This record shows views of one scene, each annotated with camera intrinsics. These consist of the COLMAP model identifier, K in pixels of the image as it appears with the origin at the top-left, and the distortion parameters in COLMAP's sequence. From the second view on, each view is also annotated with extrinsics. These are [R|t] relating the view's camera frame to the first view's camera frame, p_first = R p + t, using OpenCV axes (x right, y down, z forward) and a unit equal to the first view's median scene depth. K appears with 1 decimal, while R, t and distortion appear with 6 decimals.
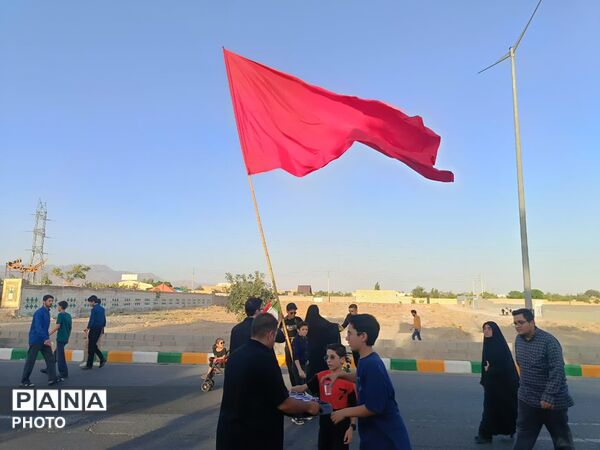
lens RADIAL K [[436.9, 0, 300.0], [0, 436.9, 225.0], [0, 0, 1]] dist [0.012374, 0.001940]
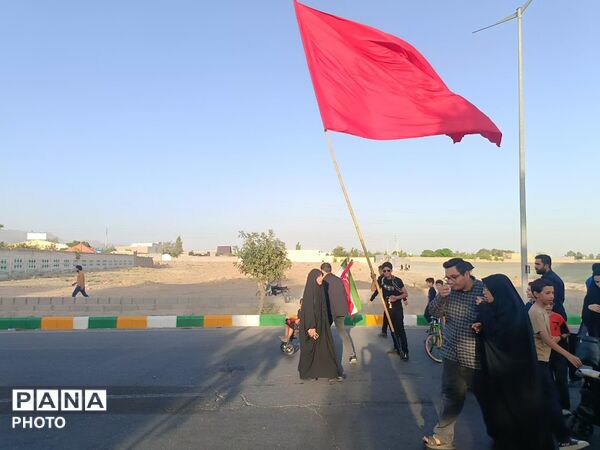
lens RADIAL K [[444.7, 0, 290.4], [0, 444.7, 226.6], [0, 0, 1]] dist [0.031866, -0.002085]
pose [[0.982256, 0.005933, 0.187450, -0.097123], [-0.023725, 0.995401, 0.092814, 0.003598], [-0.186037, -0.095615, 0.977879, 0.019757]]
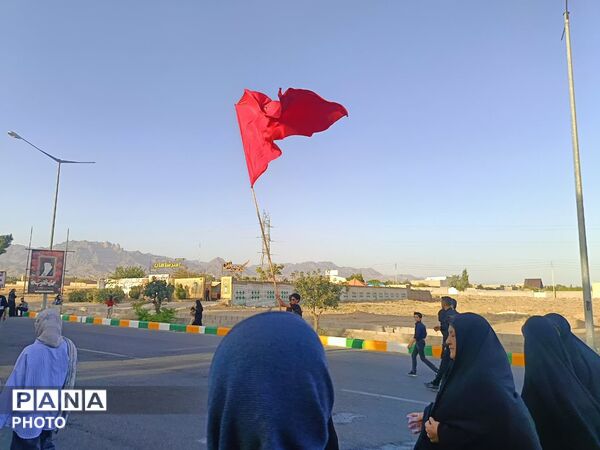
lens RADIAL K [[444.7, 0, 290.4], [0, 444.7, 226.6], [0, 0, 1]] dist [0.031866, -0.002085]
pose [[0.858220, -0.072681, -0.508110, 0.193714], [0.082935, 0.996552, -0.002467, -0.006626], [0.506538, -0.040023, 0.861288, -0.040703]]
